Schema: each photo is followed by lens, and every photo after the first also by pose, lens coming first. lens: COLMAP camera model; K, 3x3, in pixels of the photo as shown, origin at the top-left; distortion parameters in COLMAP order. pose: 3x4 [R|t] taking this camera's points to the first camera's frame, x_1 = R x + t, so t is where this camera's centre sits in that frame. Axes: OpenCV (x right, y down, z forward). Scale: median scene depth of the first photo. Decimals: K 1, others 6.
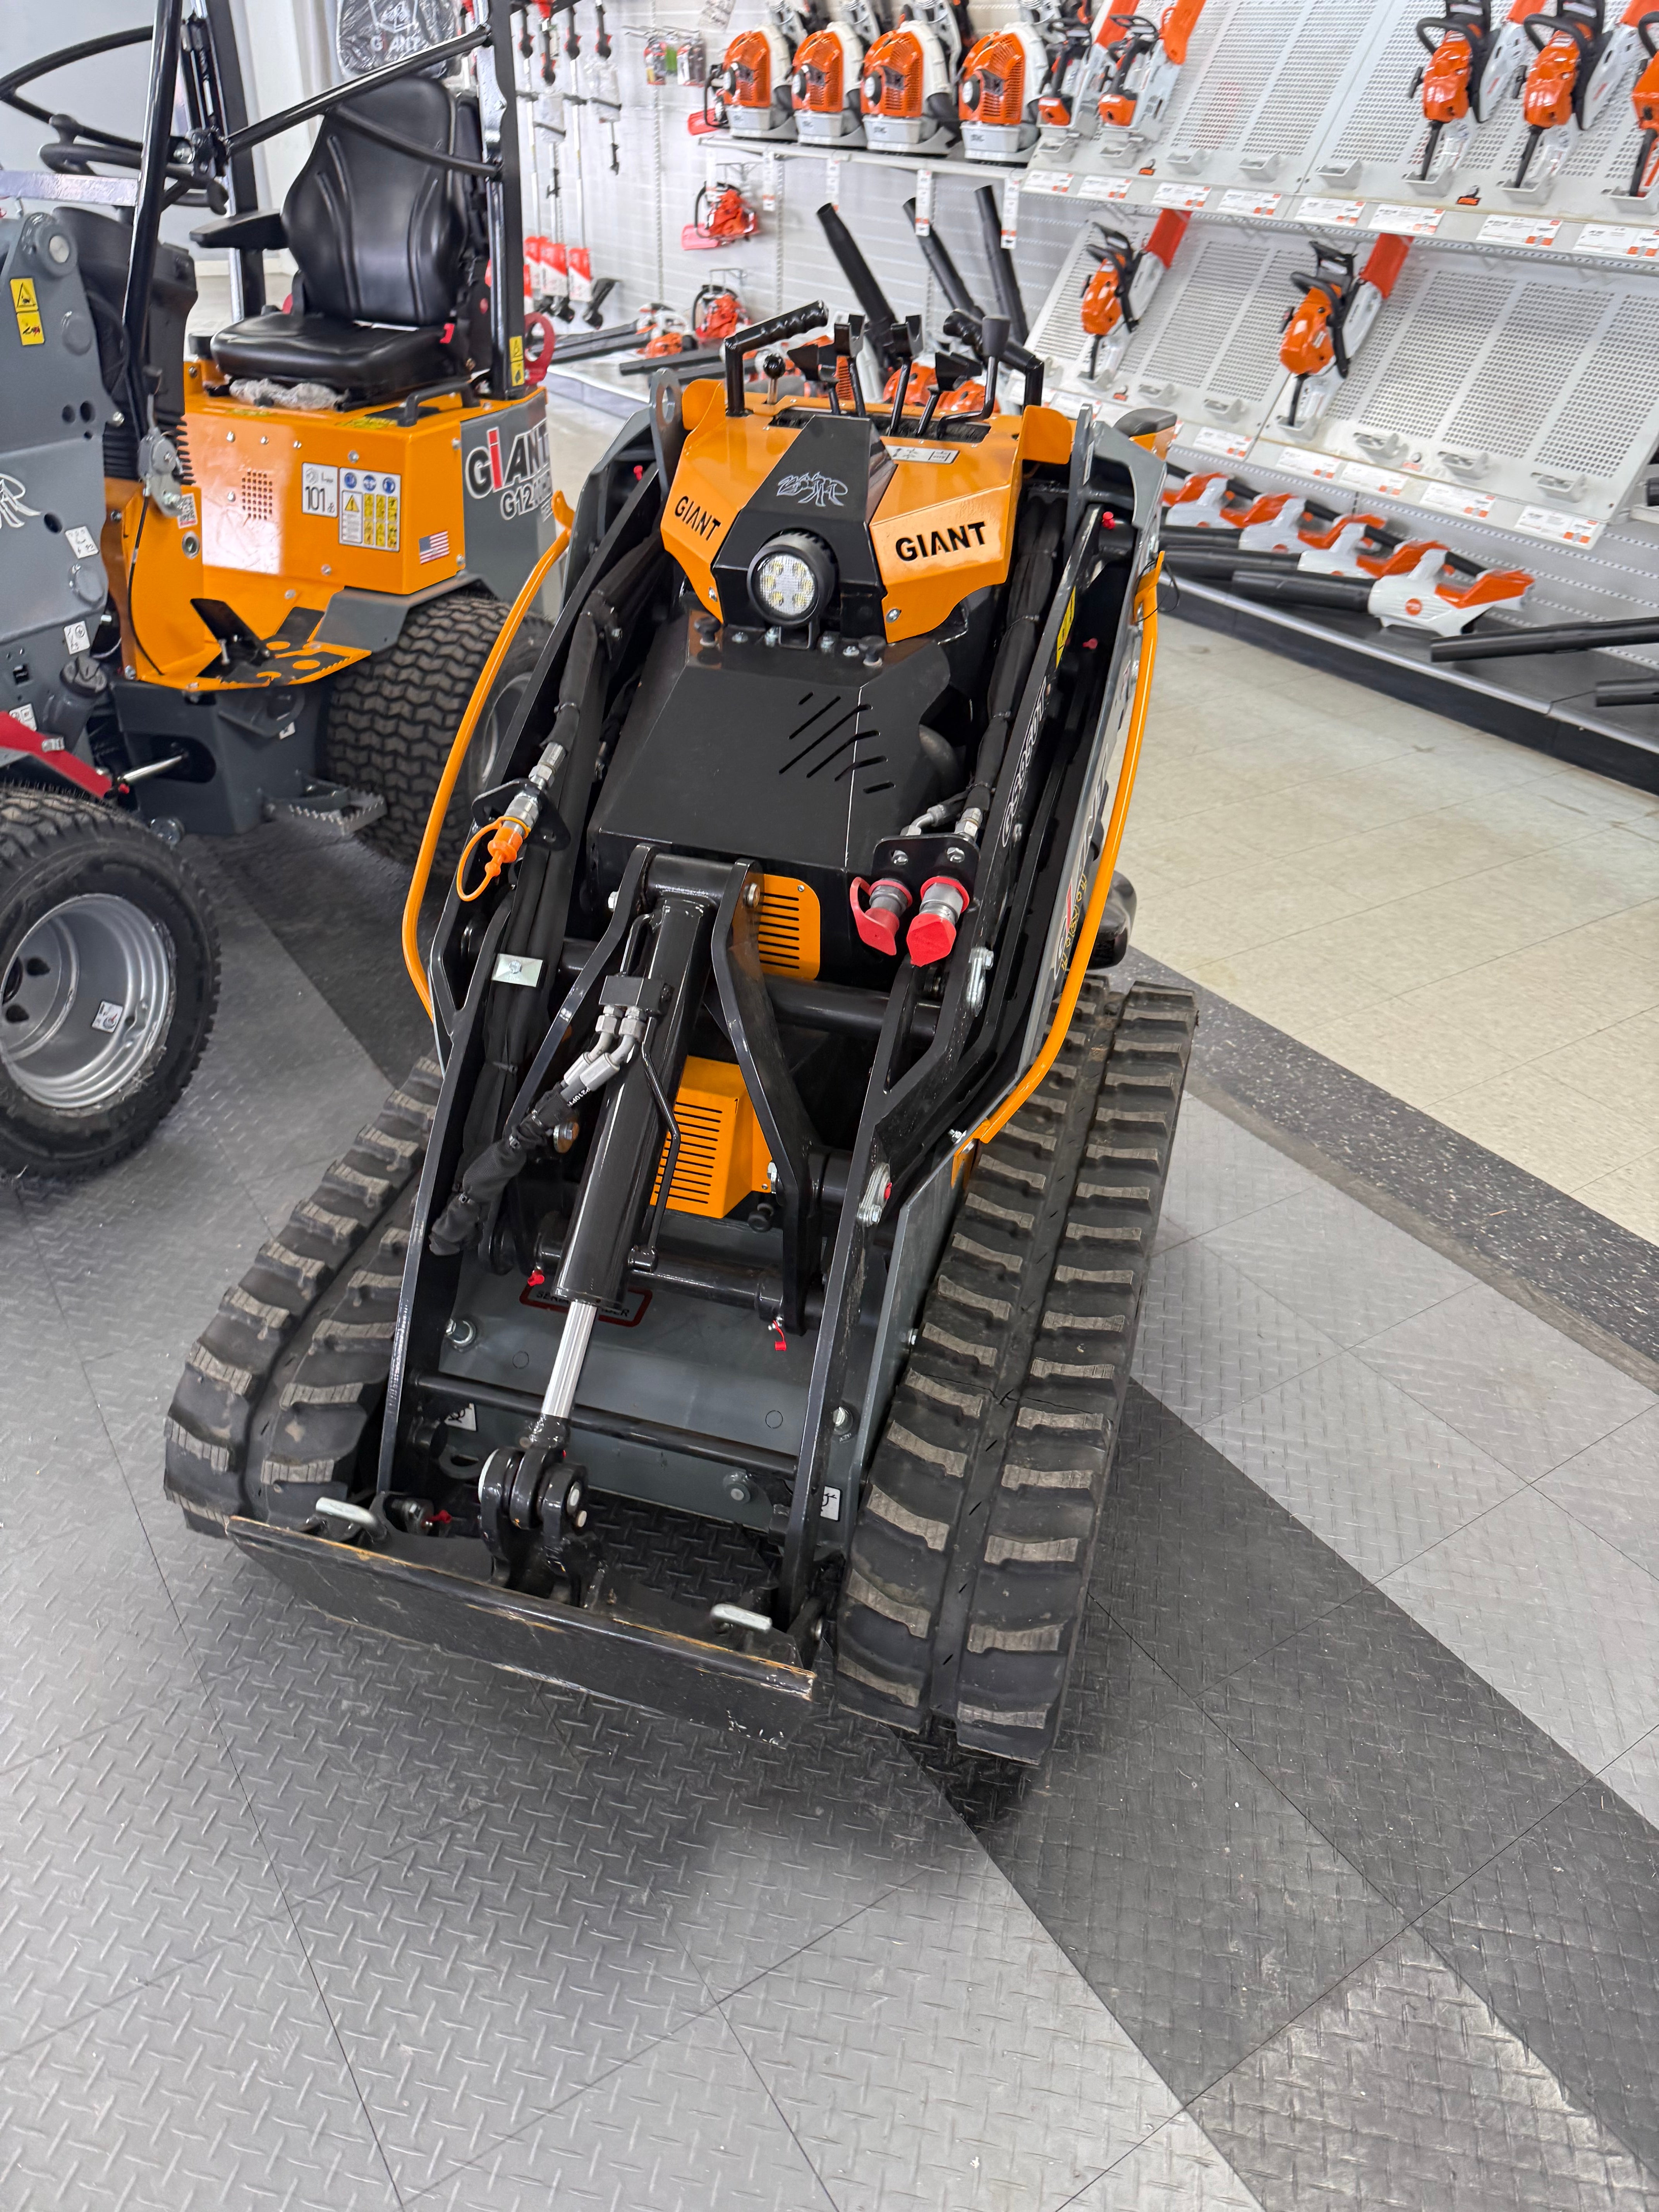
lens RADIAL K [[1543.1, 0, 829.5], [0, 1543.1, 1106.0], [0, 0, 1]] dist [-0.002675, -0.008335]
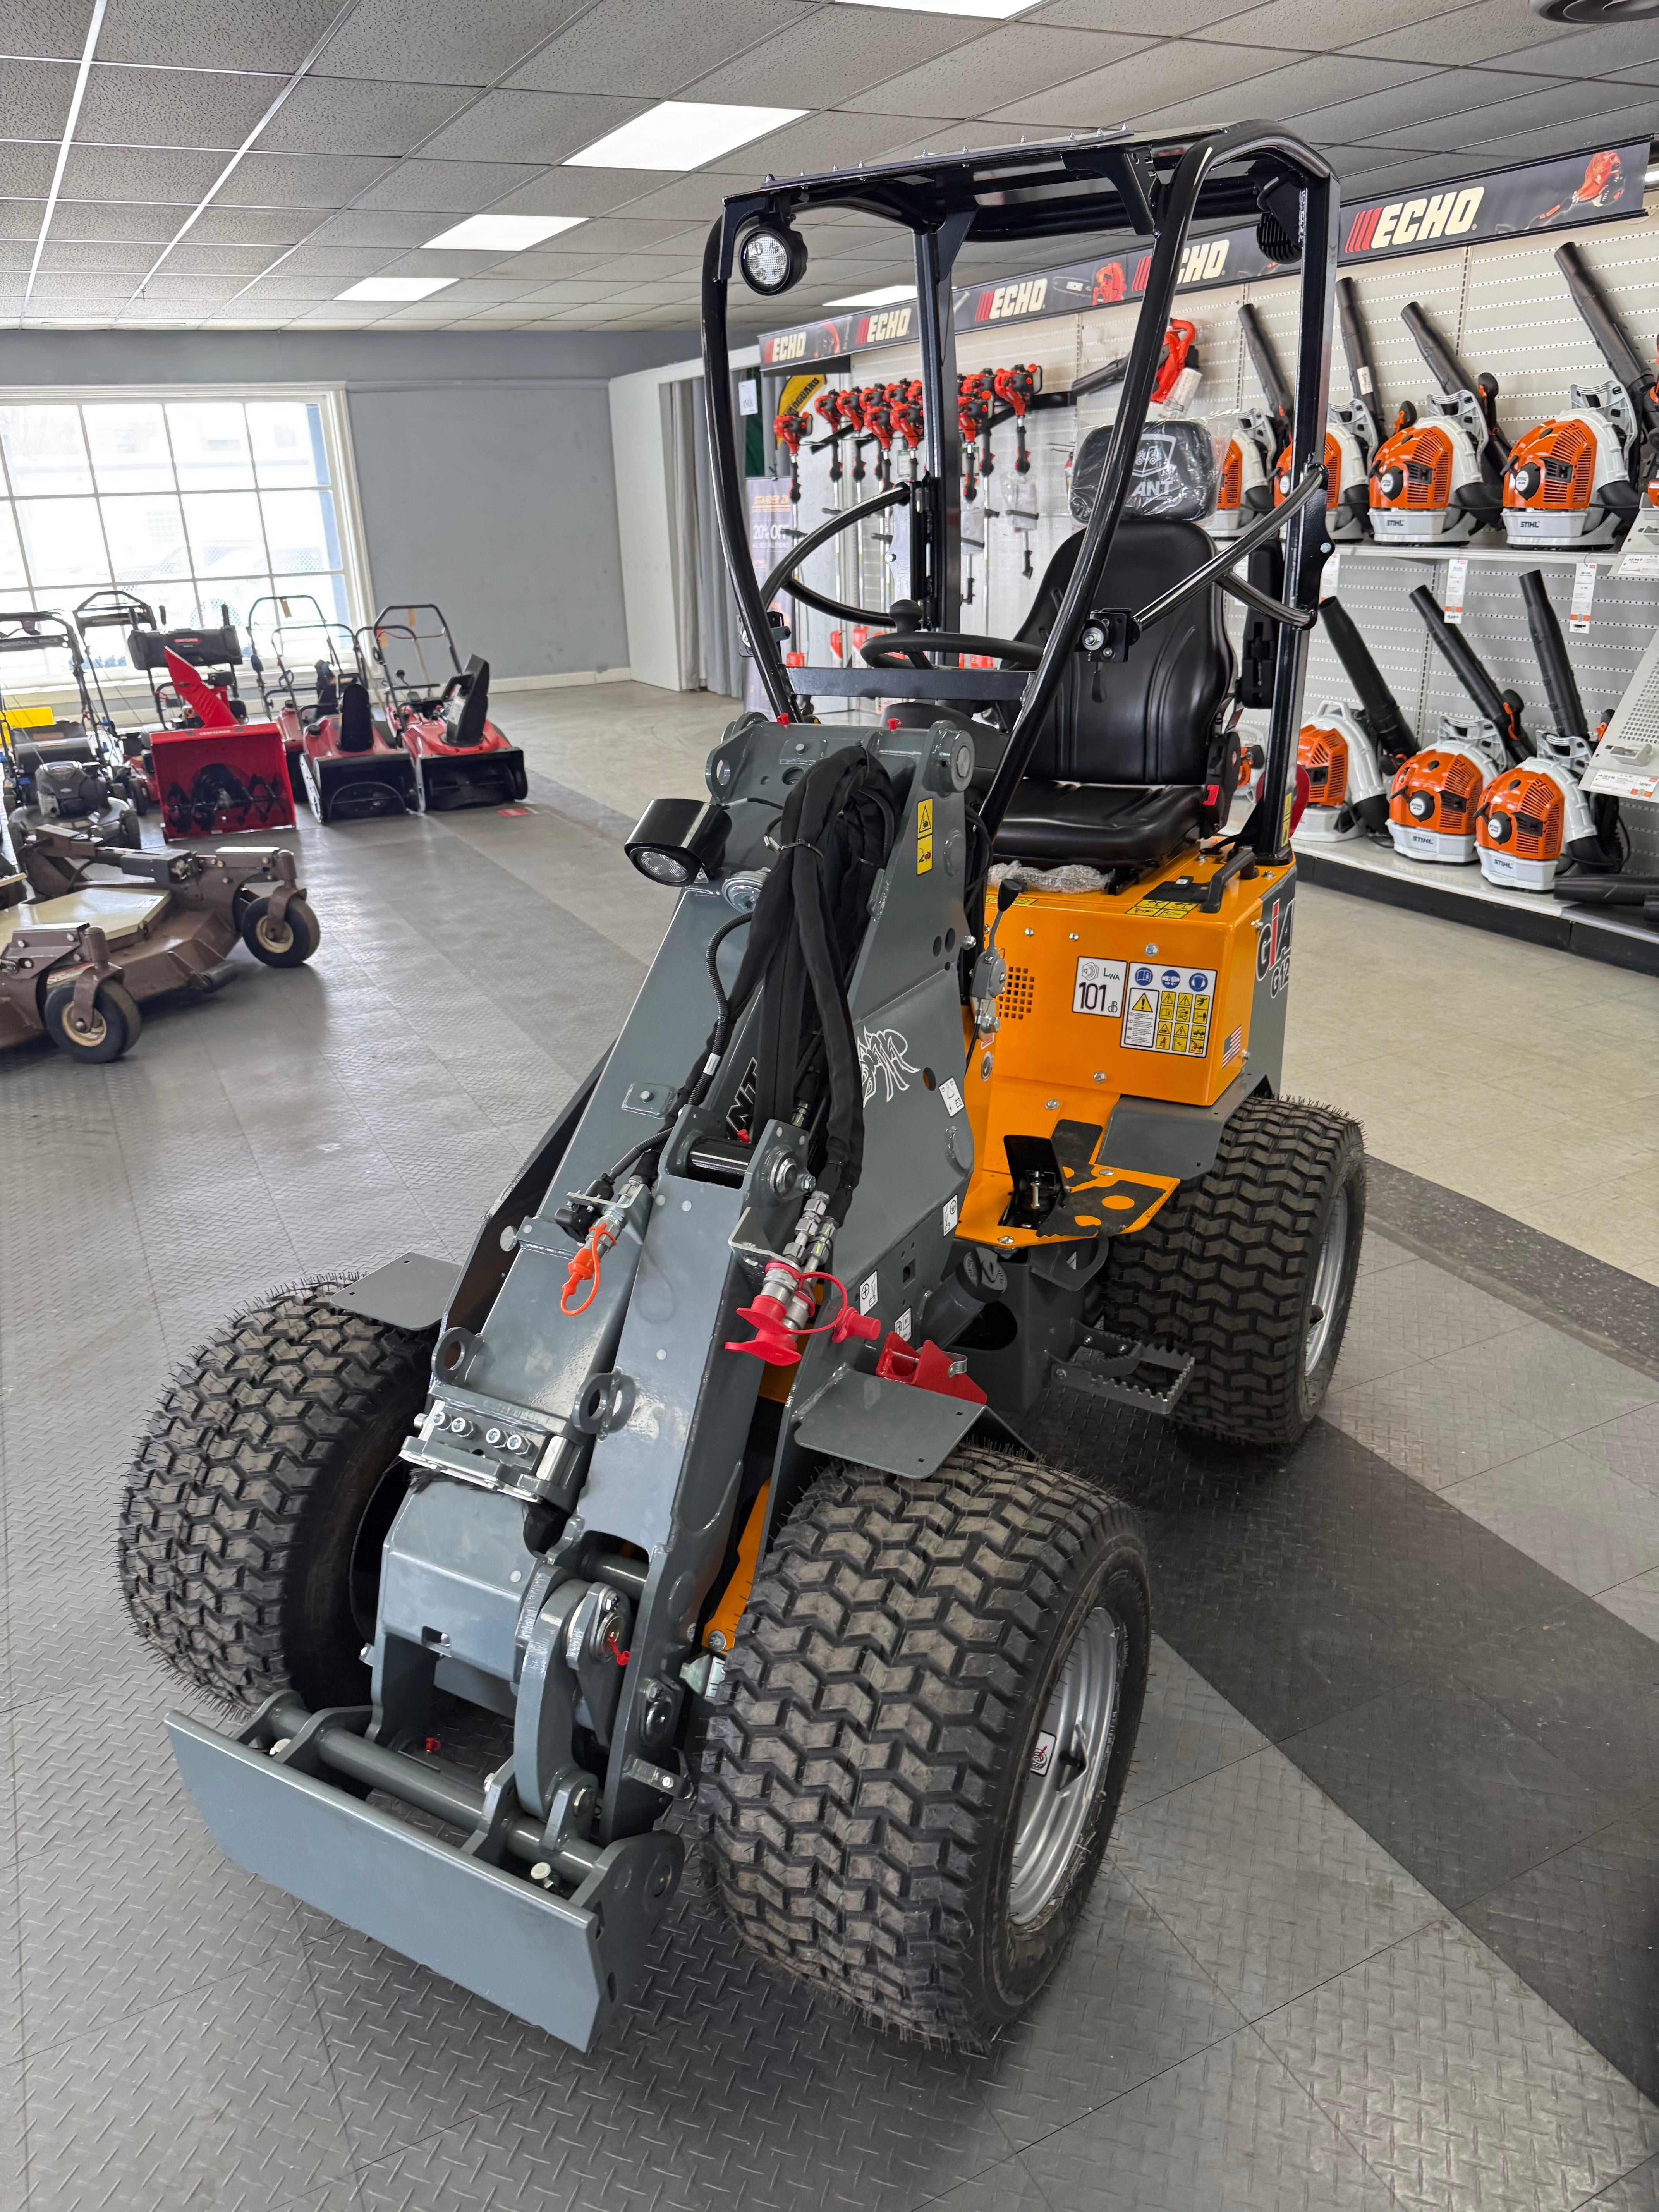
lens RADIAL K [[1528.6, 0, 832.3], [0, 1528.6, 1121.4], [0, 0, 1]] dist [0.105160, -0.162604]
pose [[0.992780, -0.022034, -0.117907, -0.382267], [-0.000807, 0.981733, -0.190260, -0.169722], [0.119945, 0.188981, 0.974628, 0.181410]]
